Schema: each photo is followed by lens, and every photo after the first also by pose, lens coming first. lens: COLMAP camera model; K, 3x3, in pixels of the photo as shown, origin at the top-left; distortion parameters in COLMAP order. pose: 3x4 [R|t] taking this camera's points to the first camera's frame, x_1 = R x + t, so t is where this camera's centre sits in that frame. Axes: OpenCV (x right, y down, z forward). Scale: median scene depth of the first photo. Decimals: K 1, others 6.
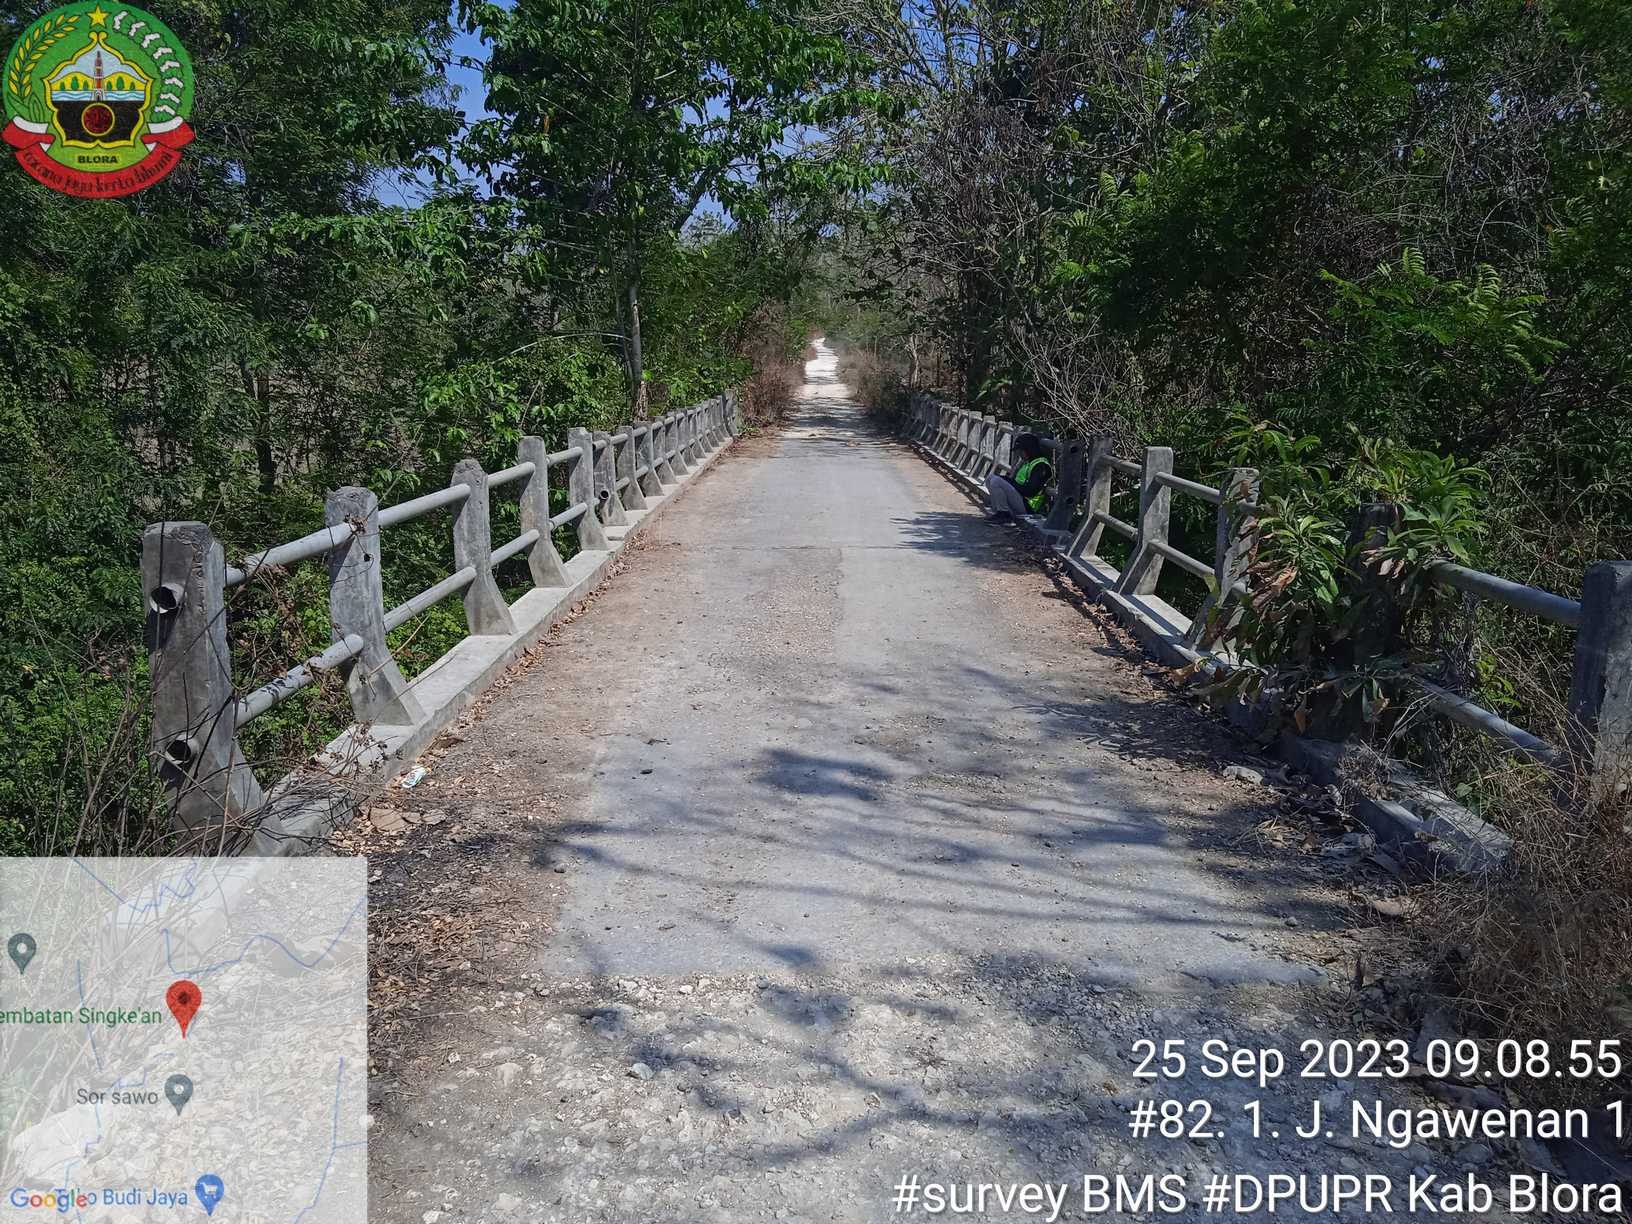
lens RADIAL K [[1373.7, 0, 821.2], [0, 1373.7, 624.6], [0, 0, 1]] dist [0.052178, -0.032620]
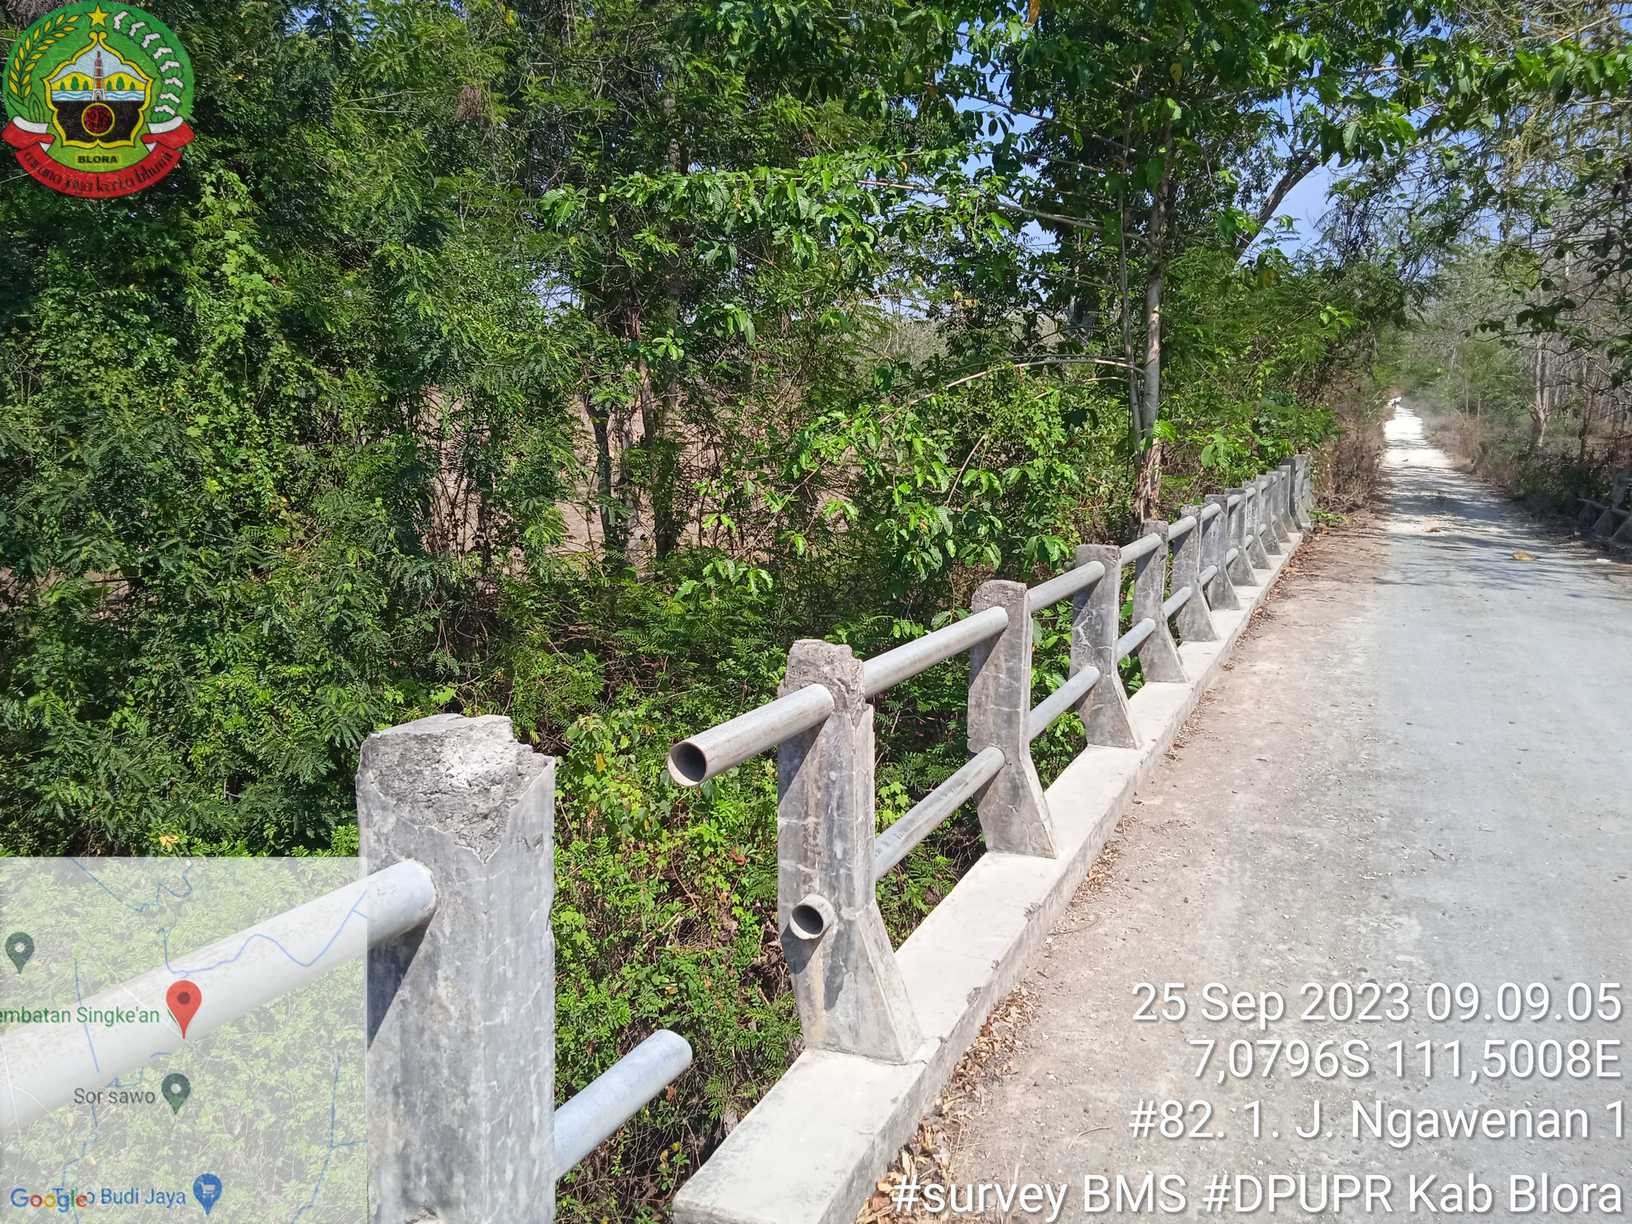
lens RADIAL K [[1373.7, 0, 809.0], [0, 1373.7, 614.8], [0, 0, 1]] dist [0.052178, -0.032620]
pose [[0.923535, 0.079557, -0.375171, -0.050898], [-0.096858, 0.994920, -0.027453, -0.093950], [0.371081, 0.061692, 0.926549, 0.530805]]
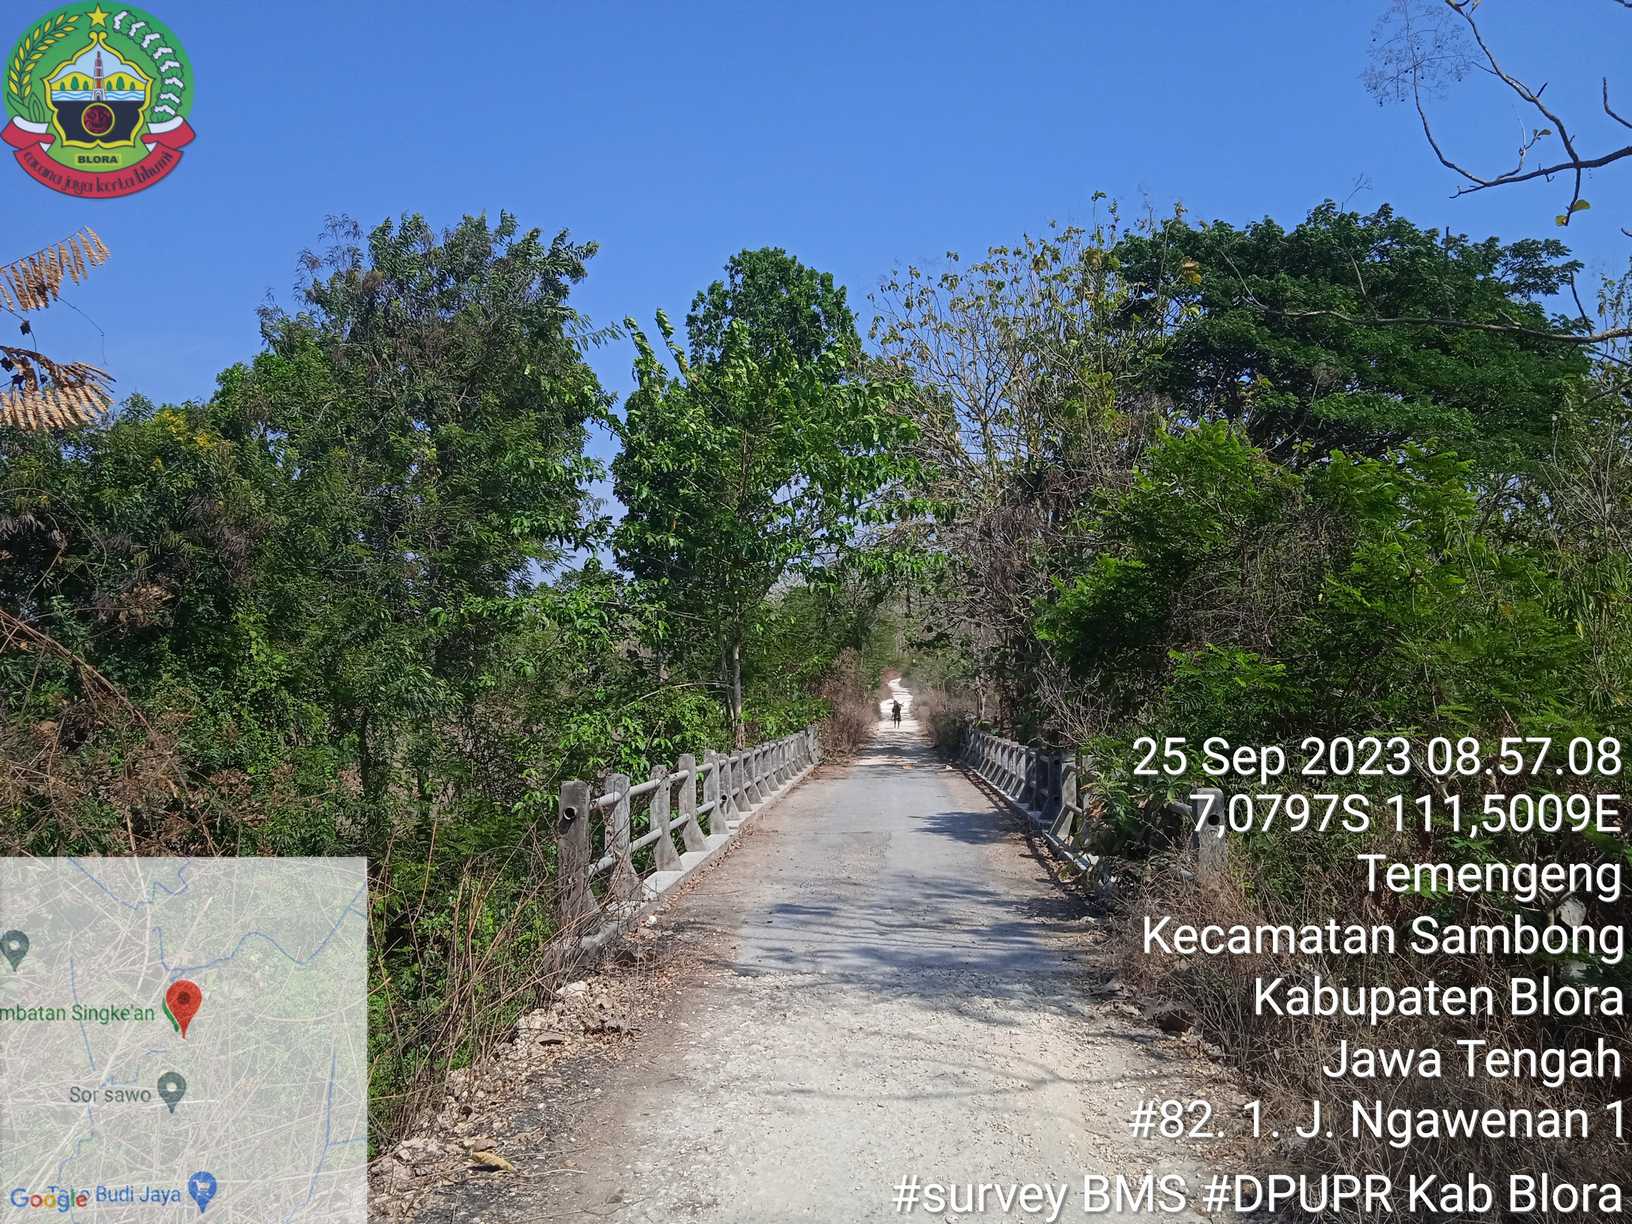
lens RADIAL K [[1373.7, 0, 826.3], [0, 1373.7, 609.4], [0, 0, 1]] dist [0.052178, -0.032620]
pose [[0.998434, -0.020662, -0.051985, 0.017149], [0.006889, 0.967629, -0.252281, 0.052151], [0.055515, 0.251528, 0.966257, -0.283425]]
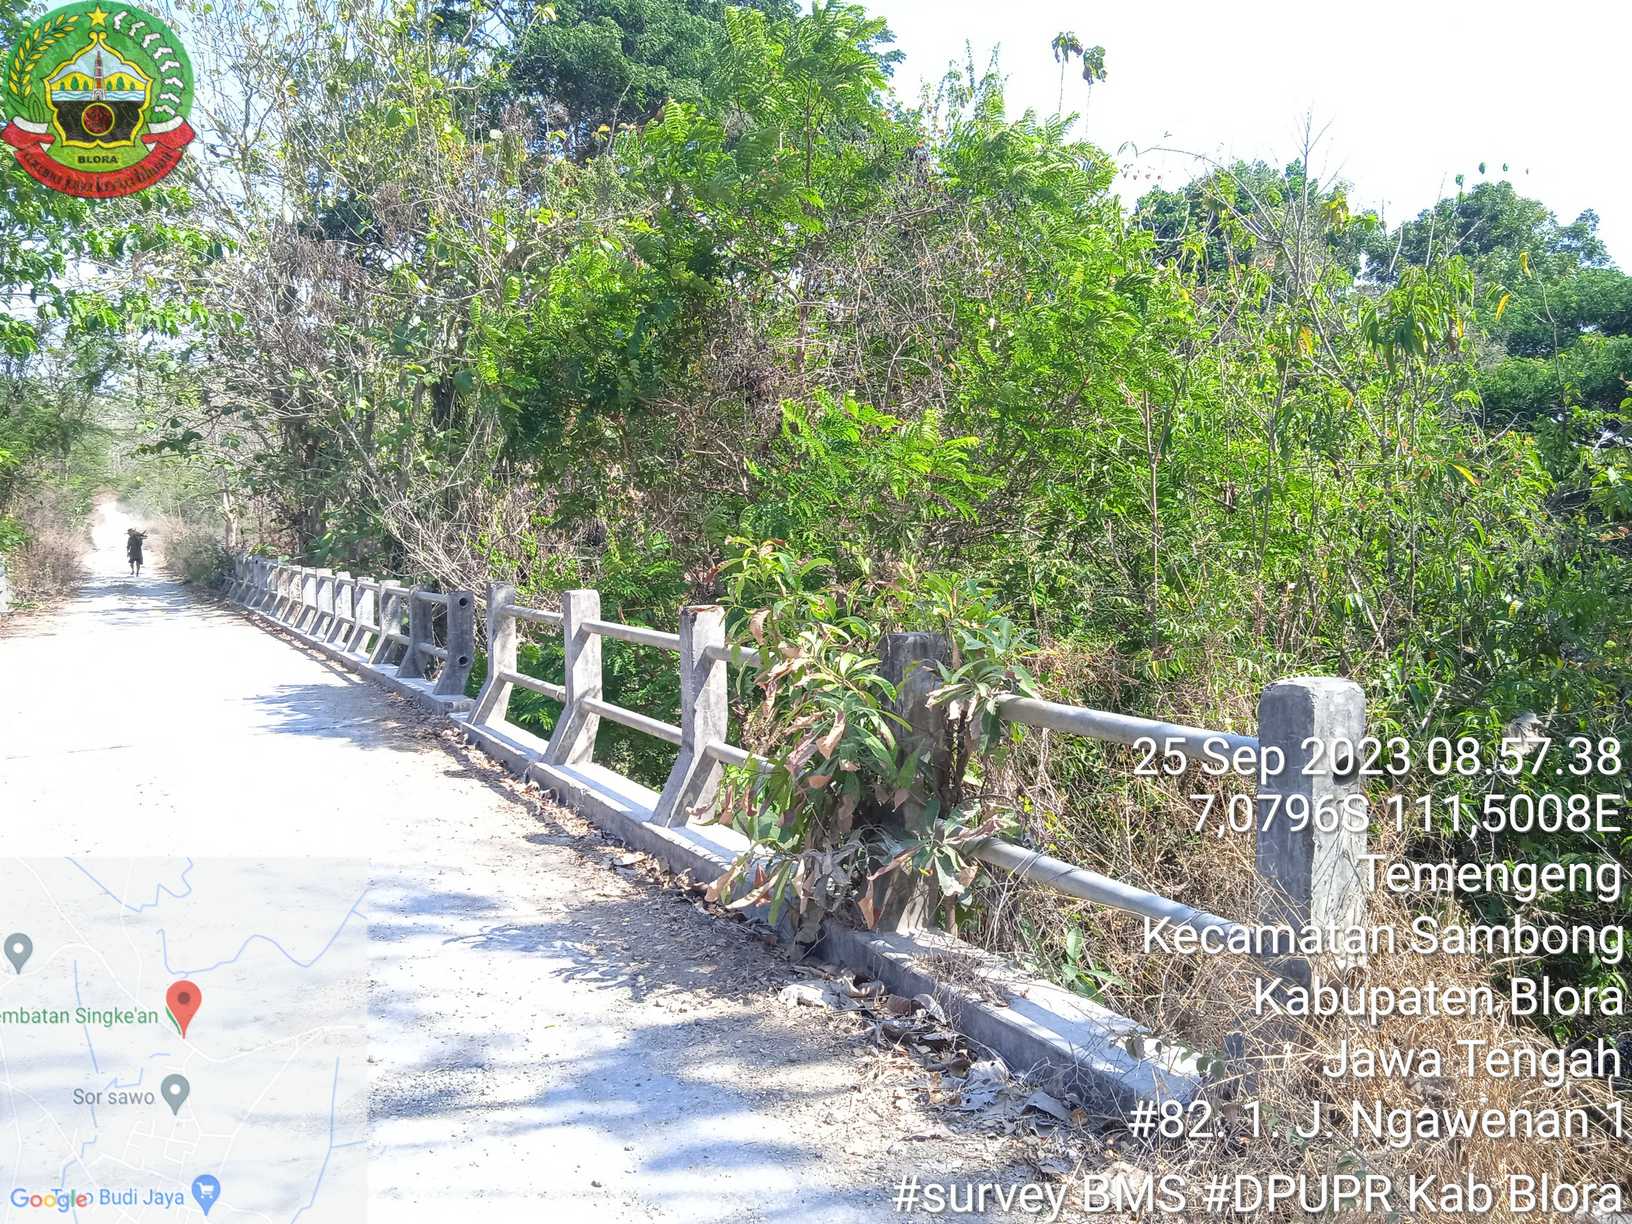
lens RADIAL K [[1373.7, 0, 809.1], [0, 1373.7, 620.5], [0, 0, 1]] dist [0.052178, -0.032620]
pose [[0.893595, -0.056855, 0.445260, -0.006048], [0.108612, 0.989857, -0.091580, -0.008639], [-0.435537, 0.130196, 0.890706, 0.095040]]
